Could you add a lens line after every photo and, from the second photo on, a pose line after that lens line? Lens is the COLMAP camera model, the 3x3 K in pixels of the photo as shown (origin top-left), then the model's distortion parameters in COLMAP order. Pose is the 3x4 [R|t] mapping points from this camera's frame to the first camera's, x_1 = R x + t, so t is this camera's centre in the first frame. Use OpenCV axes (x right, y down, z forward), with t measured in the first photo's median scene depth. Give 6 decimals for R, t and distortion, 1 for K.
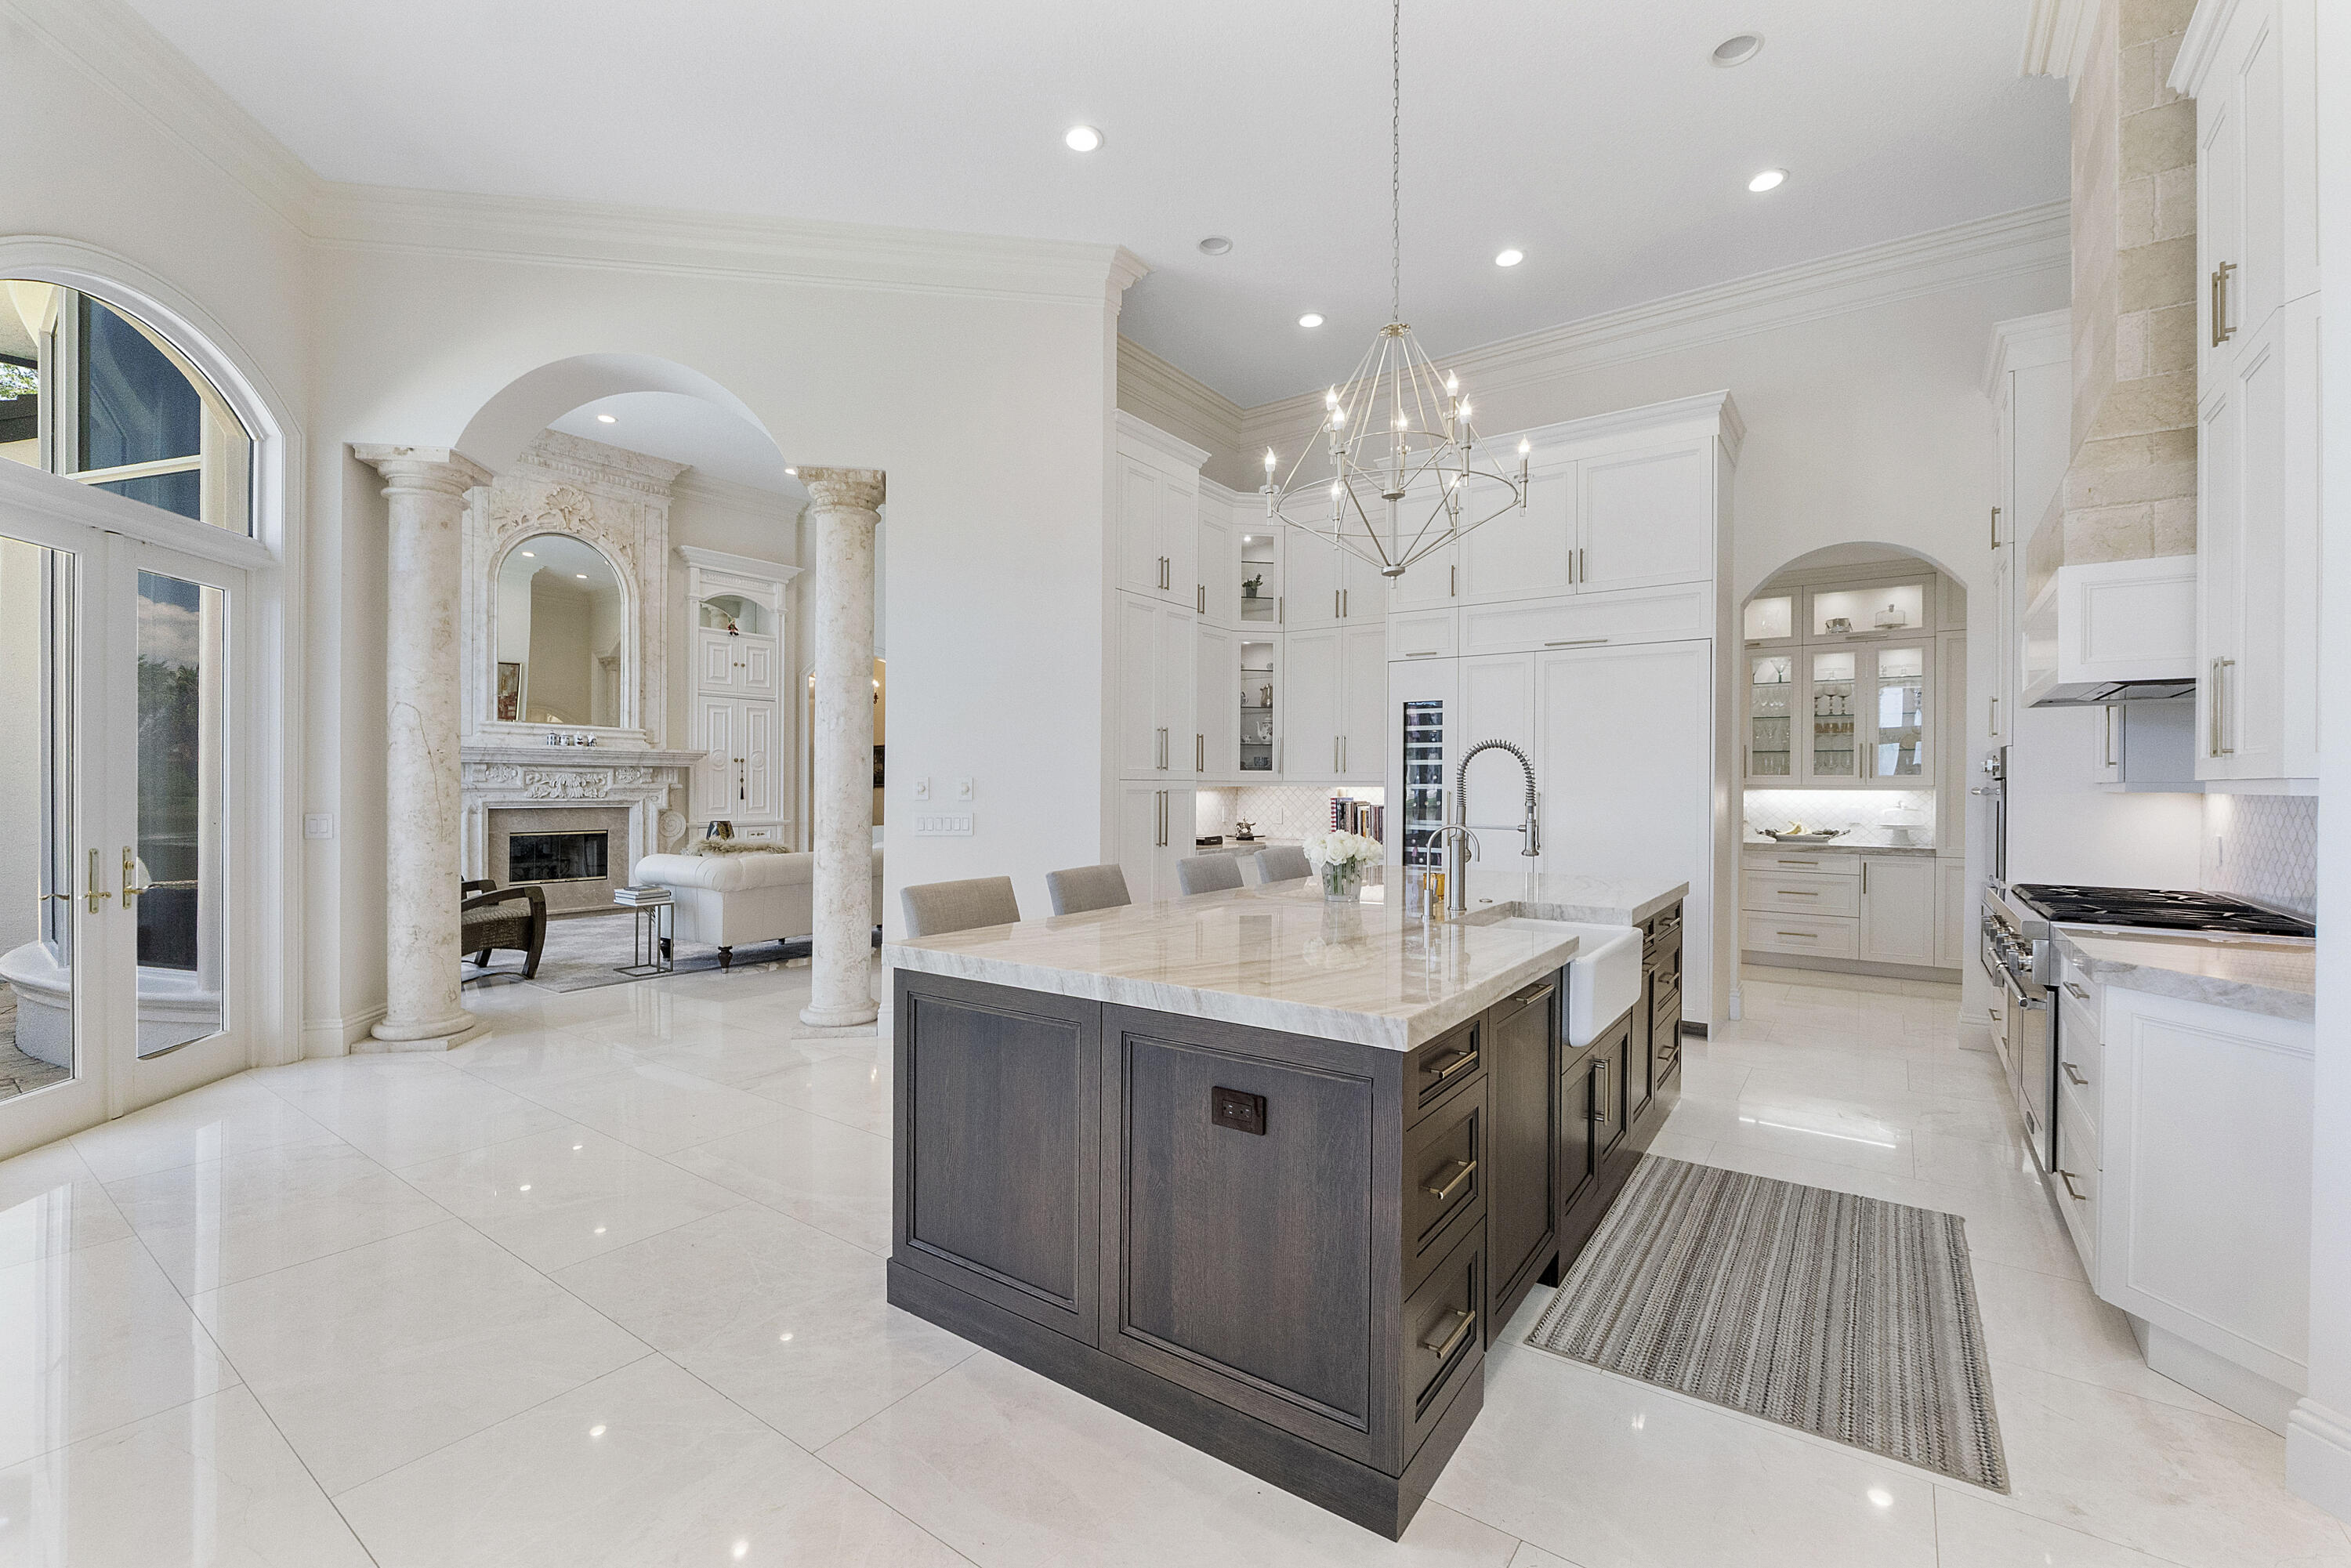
lens RADIAL K [[992.1, 0, 1167.0], [0, 992.1, 791.1], [0, 0, 1]] dist [-0.002582, -0.000357]
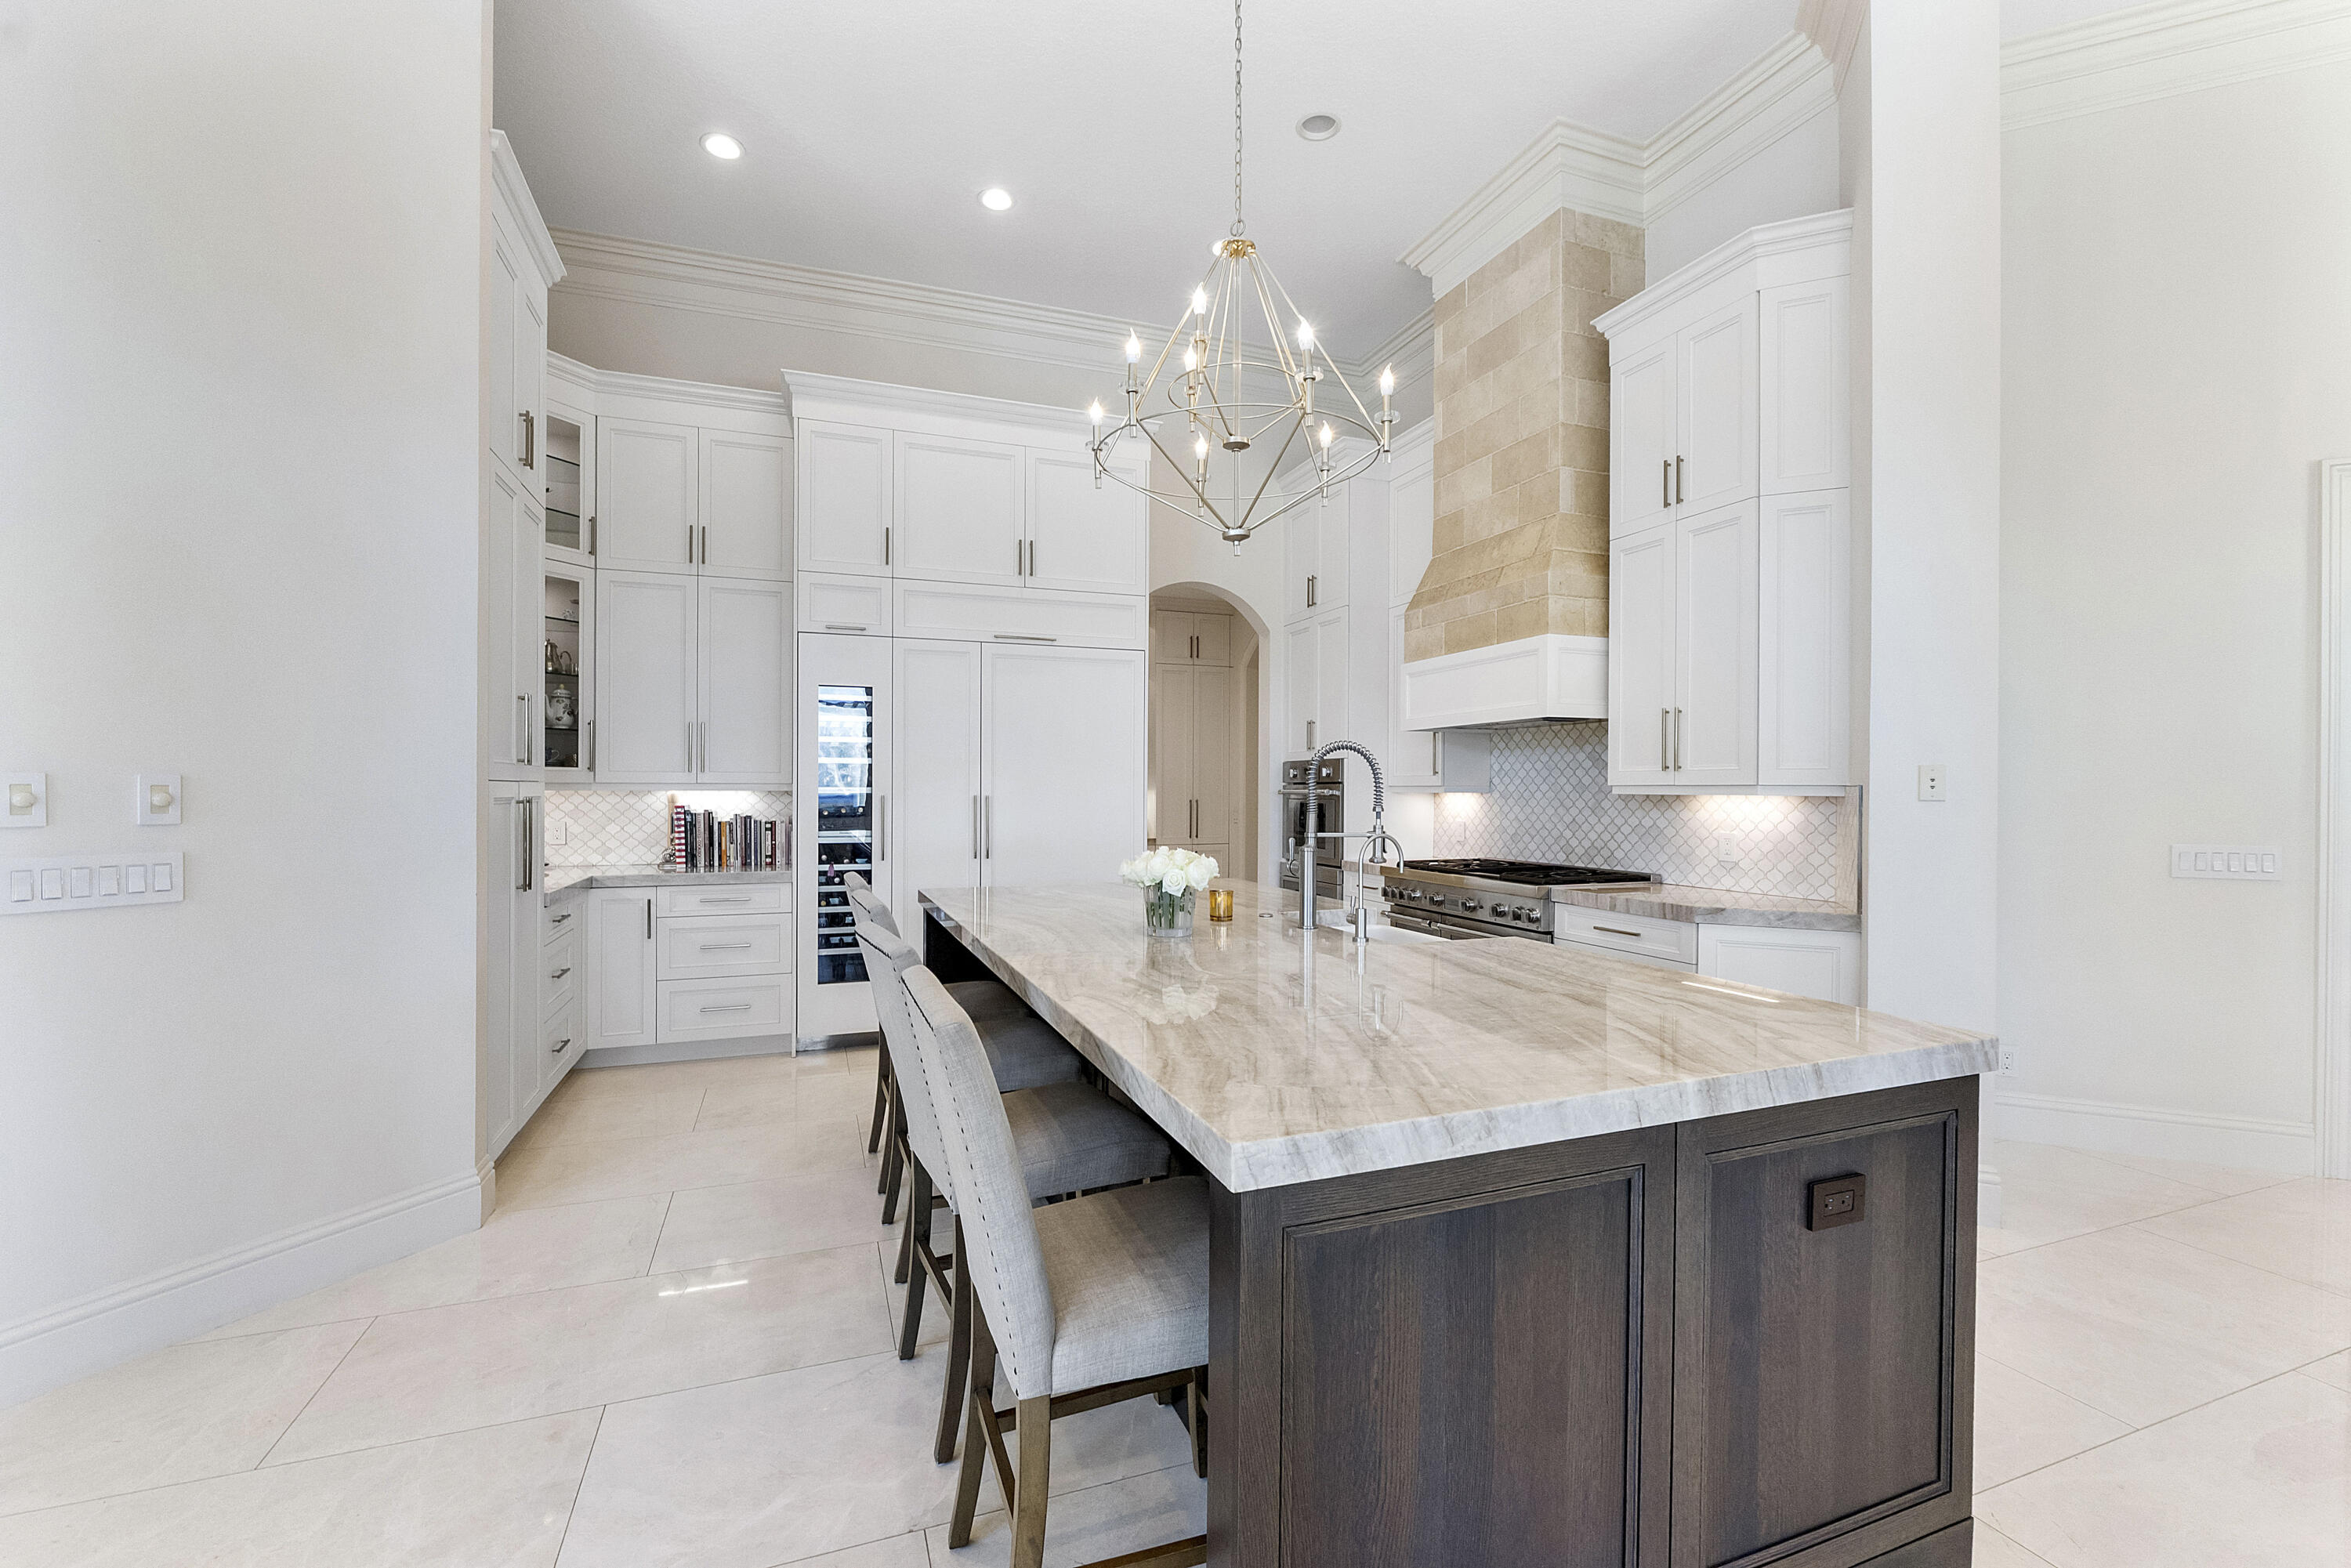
lens RADIAL K [[1001.8, 0, 1177.7], [0, 1001.8, 795.1], [0, 0, 1]] dist [-0.002042, -0.000026]
pose [[0.551451, -0.007927, 0.834170, -0.314544], [0.005528, 0.999968, 0.005848, -0.004346], [-0.834189, 0.001387, 0.551477, 0.353750]]
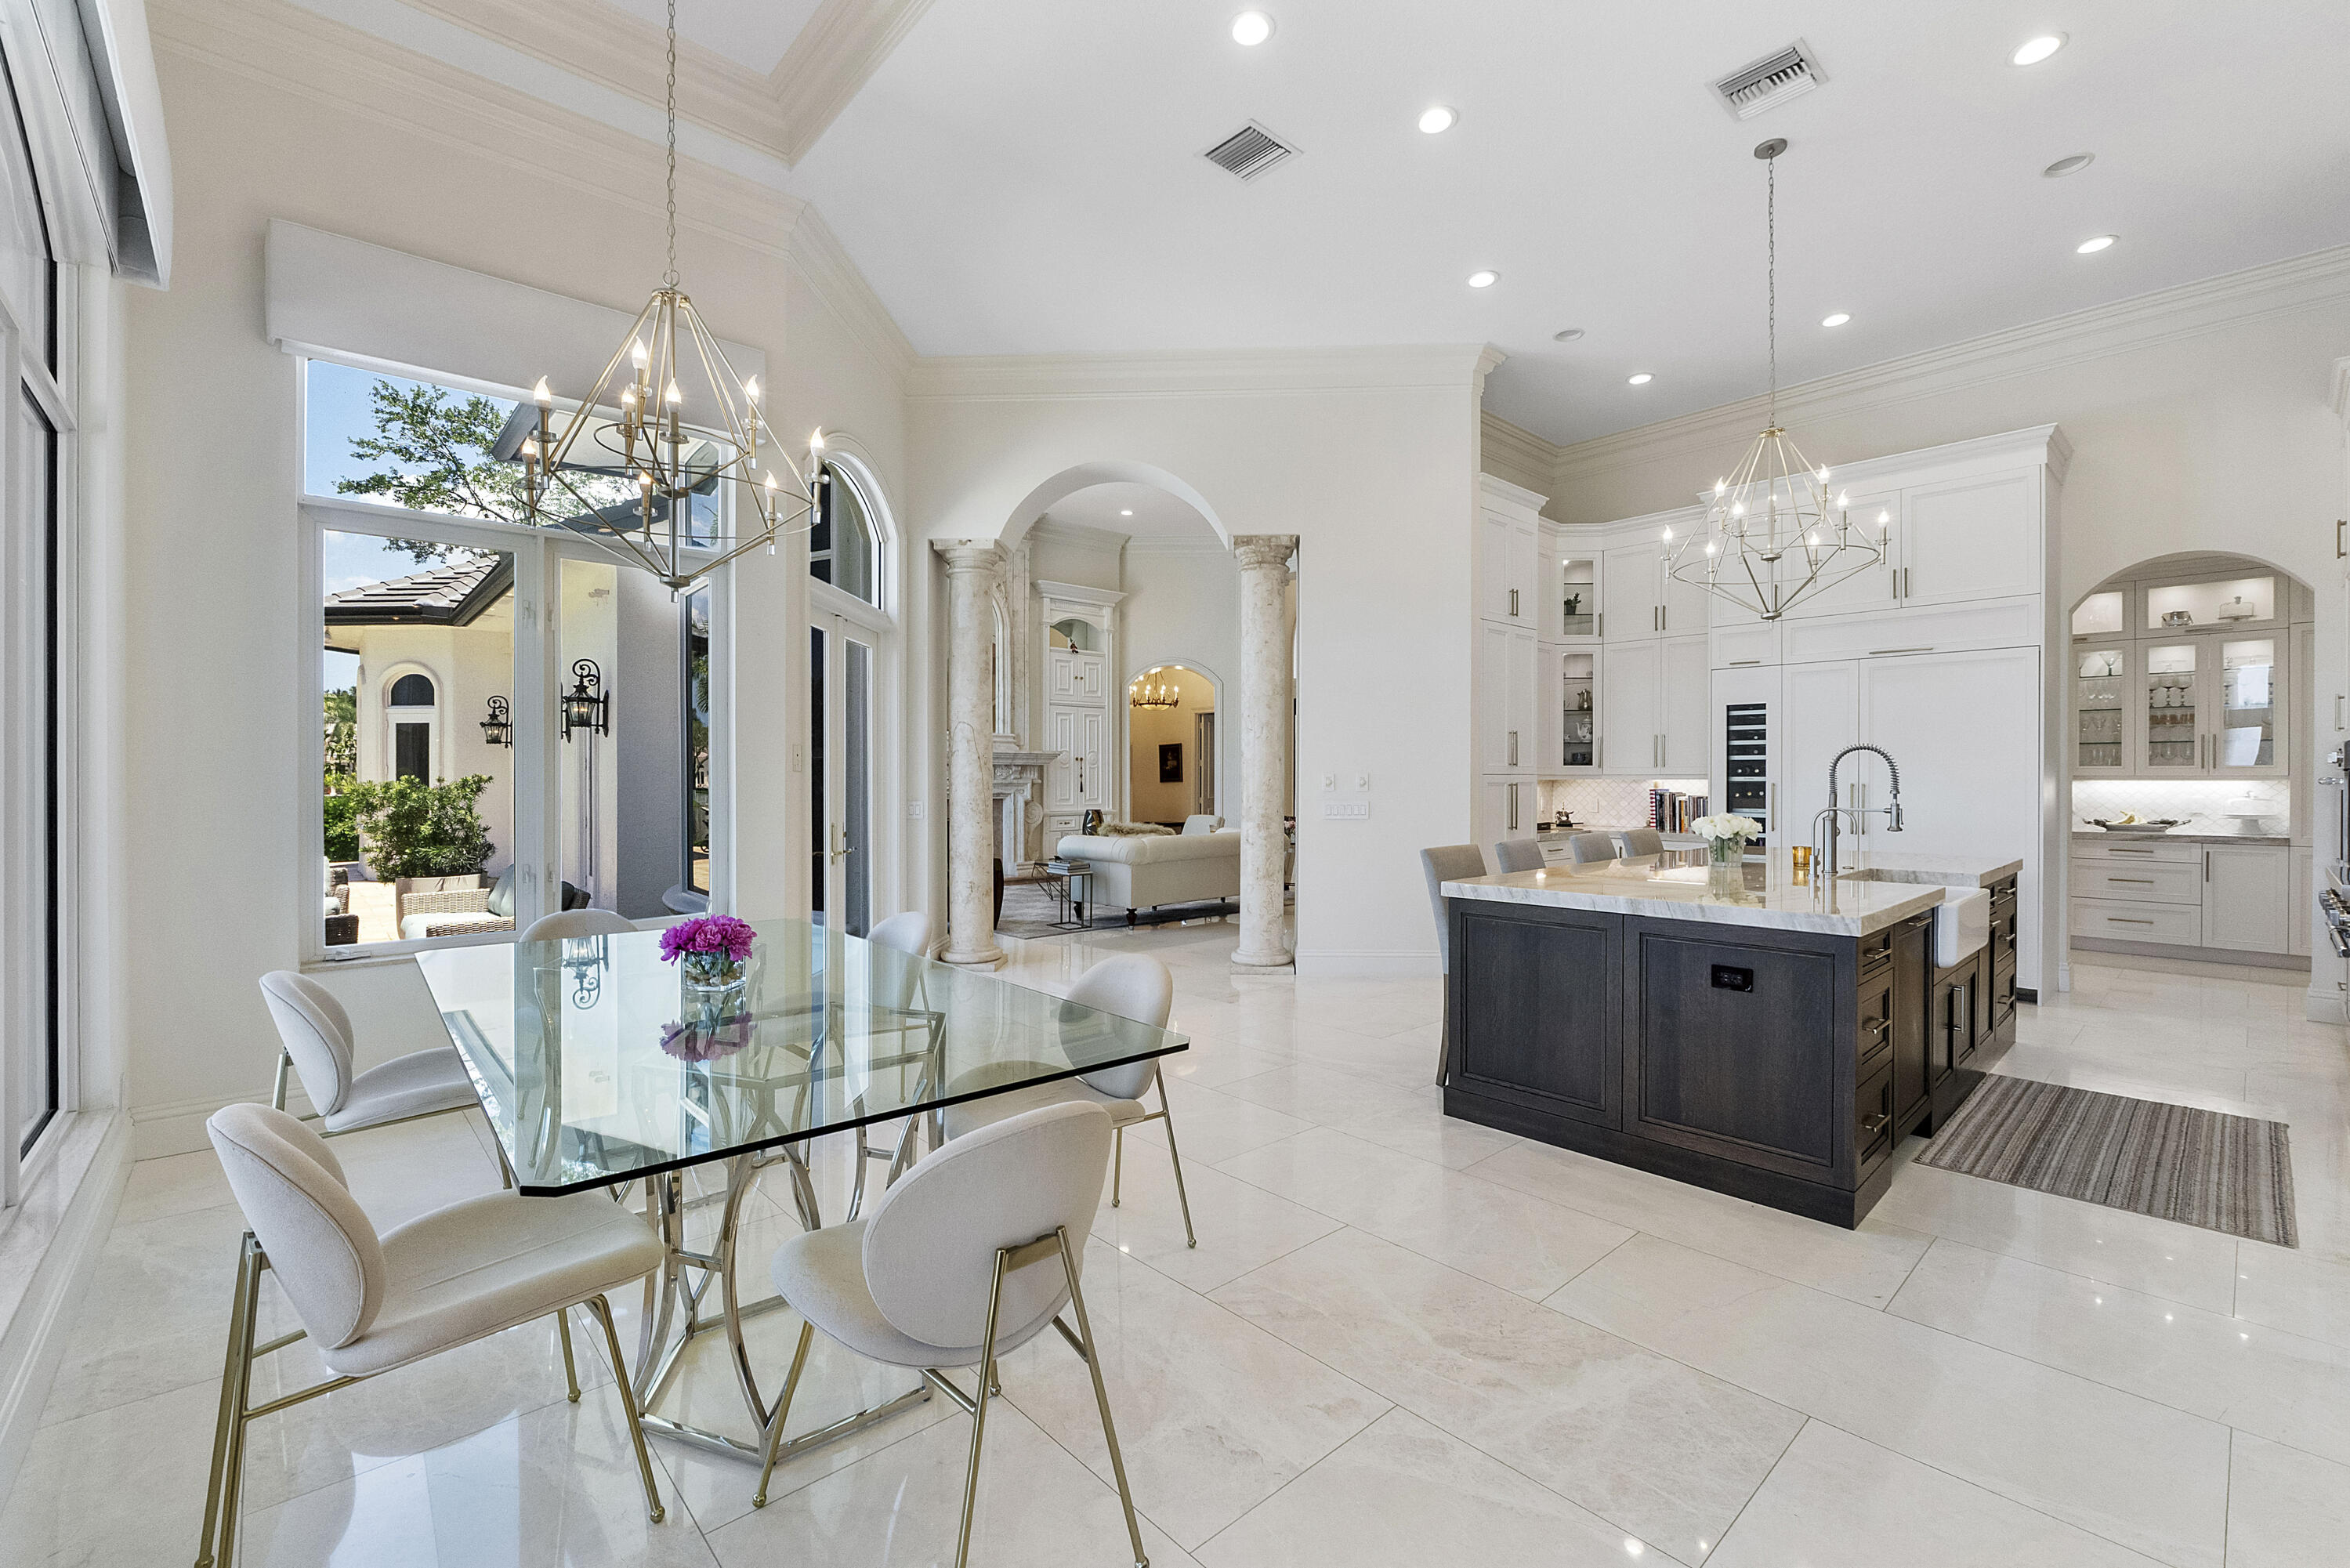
lens RADIAL K [[992.4, 0, 1175.0], [0, 992.4, 784.0], [0, 0, 1]] dist [-0.004345, 0.000179]
pose [[0.979728, -0.003535, -0.200300, -0.176325], [0.003427, 0.999994, -0.000886, 0.000149], [0.200301, 0.000182, 0.979734, -0.277011]]
